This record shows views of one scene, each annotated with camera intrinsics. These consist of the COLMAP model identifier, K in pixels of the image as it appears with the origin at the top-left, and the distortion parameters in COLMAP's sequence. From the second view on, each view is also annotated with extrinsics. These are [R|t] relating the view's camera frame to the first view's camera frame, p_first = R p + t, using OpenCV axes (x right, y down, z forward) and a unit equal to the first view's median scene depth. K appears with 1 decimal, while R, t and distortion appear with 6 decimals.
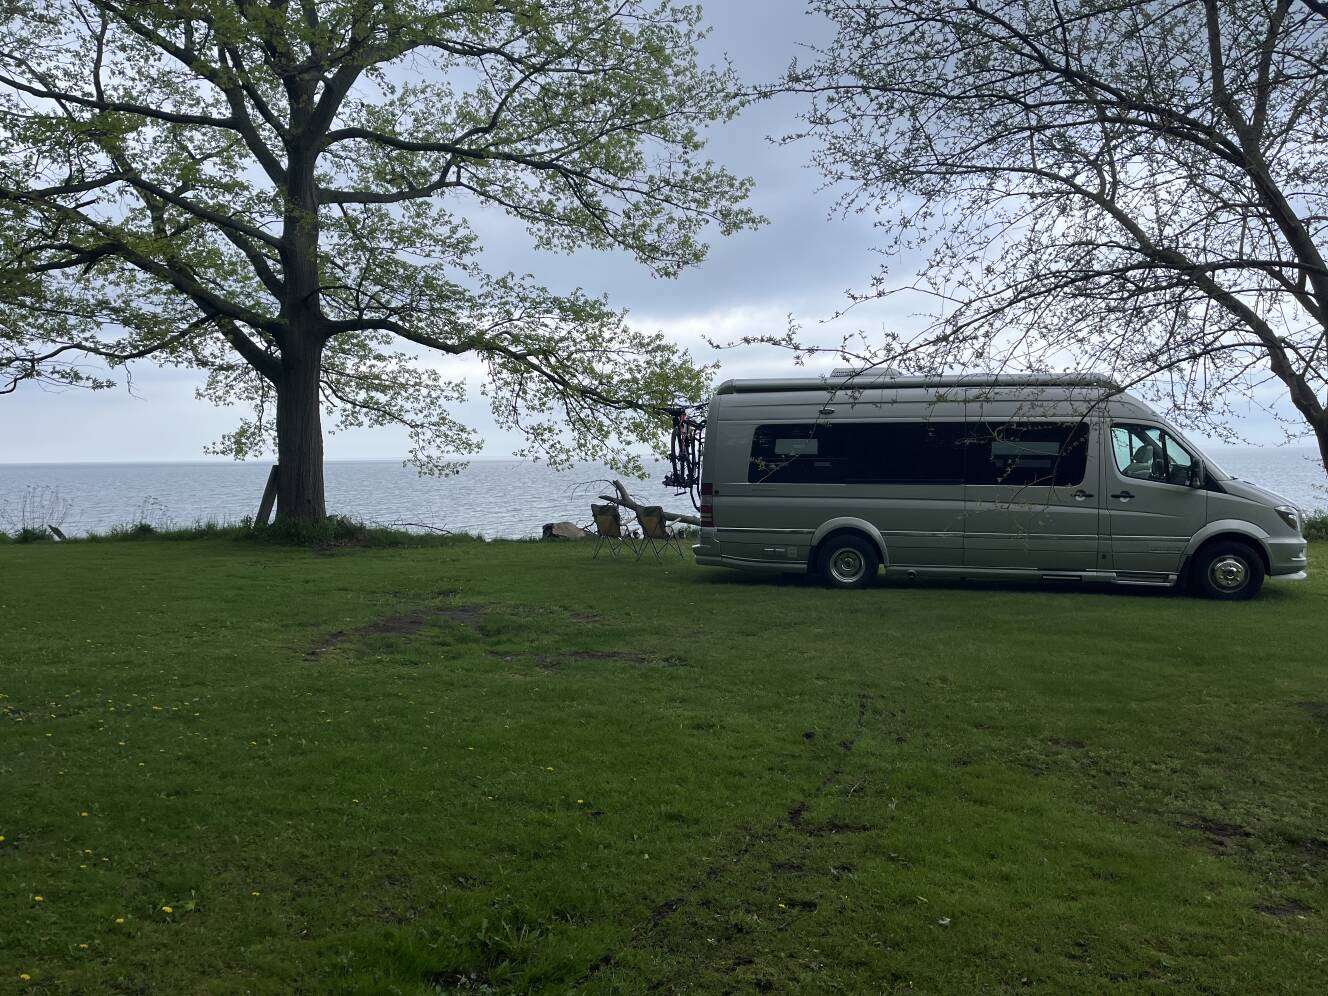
lens RADIAL K [[1062.0, 0, 664.0], [0, 1062.0, 498.0], [0, 0, 1]] dist [0.025081, -0.001066]
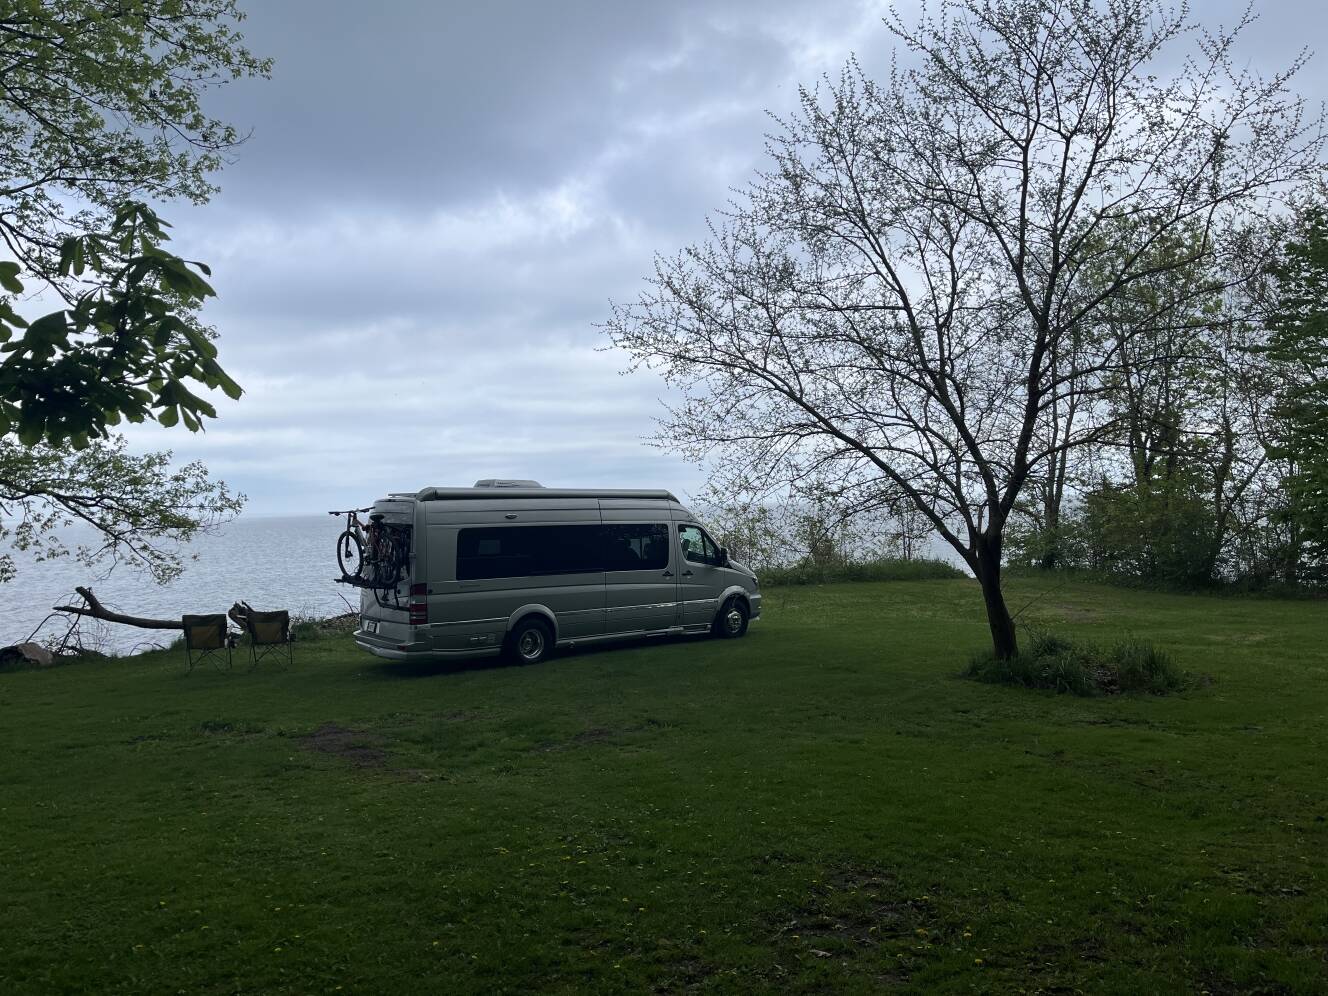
lens RADIAL K [[1062.0, 0, 664.0], [0, 1062.0, 498.0], [0, 0, 1]] dist [0.025081, -0.001066]
pose [[0.525284, 0.020527, 0.850679, -0.796127], [0.076479, 0.994524, -0.071222, -0.004276], [-0.847483, 0.102471, 0.520838, 0.235511]]
